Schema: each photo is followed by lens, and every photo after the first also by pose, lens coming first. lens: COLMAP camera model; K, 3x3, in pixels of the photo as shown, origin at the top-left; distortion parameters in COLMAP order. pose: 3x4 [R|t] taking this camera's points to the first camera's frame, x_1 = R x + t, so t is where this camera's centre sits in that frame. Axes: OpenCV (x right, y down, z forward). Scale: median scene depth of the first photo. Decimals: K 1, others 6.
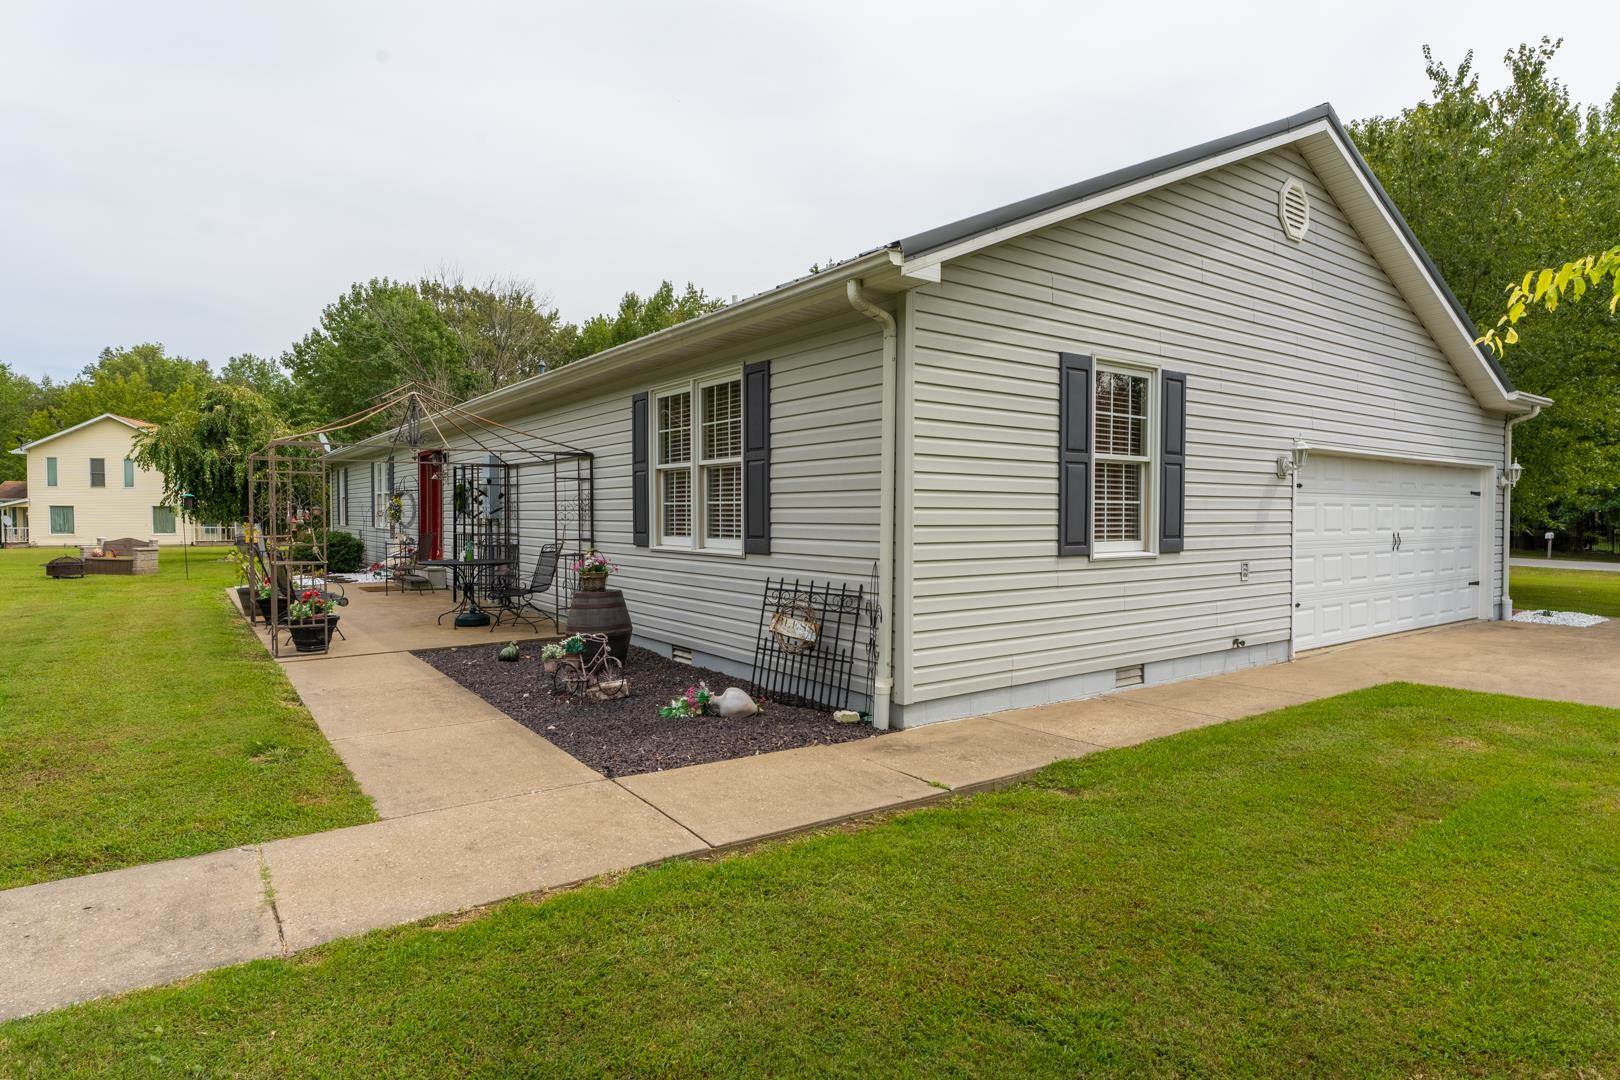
lens RADIAL K [[855.6, 0, 801.3], [0, 855.6, 537.4], [0, 0, 1]] dist [0.001675, -0.000275]
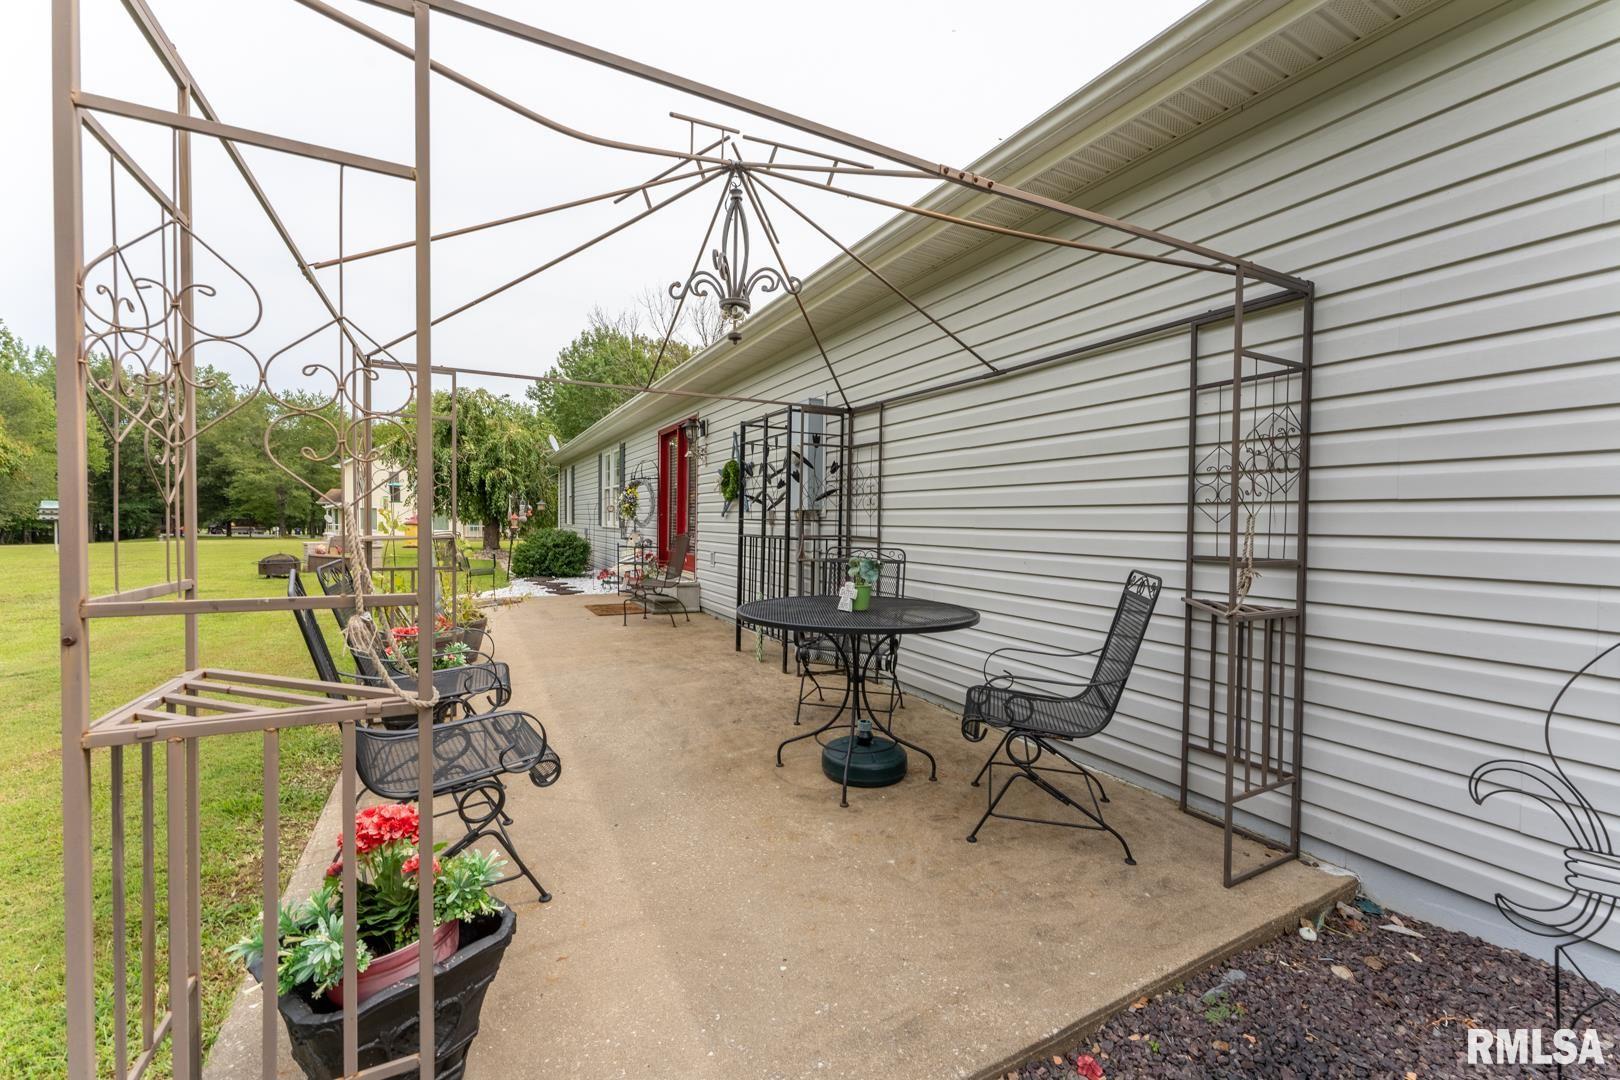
lens RADIAL K [[657.9, 0, 813.0], [0, 657.9, 532.3], [0, 0, 1]] dist [0.003916, -0.000012]
pose [[0.990060, 0.012766, -0.140062, -0.216405], [-0.014163, 0.999859, -0.008981, -0.002311], [0.139928, 0.010875, 0.990102, 0.412992]]
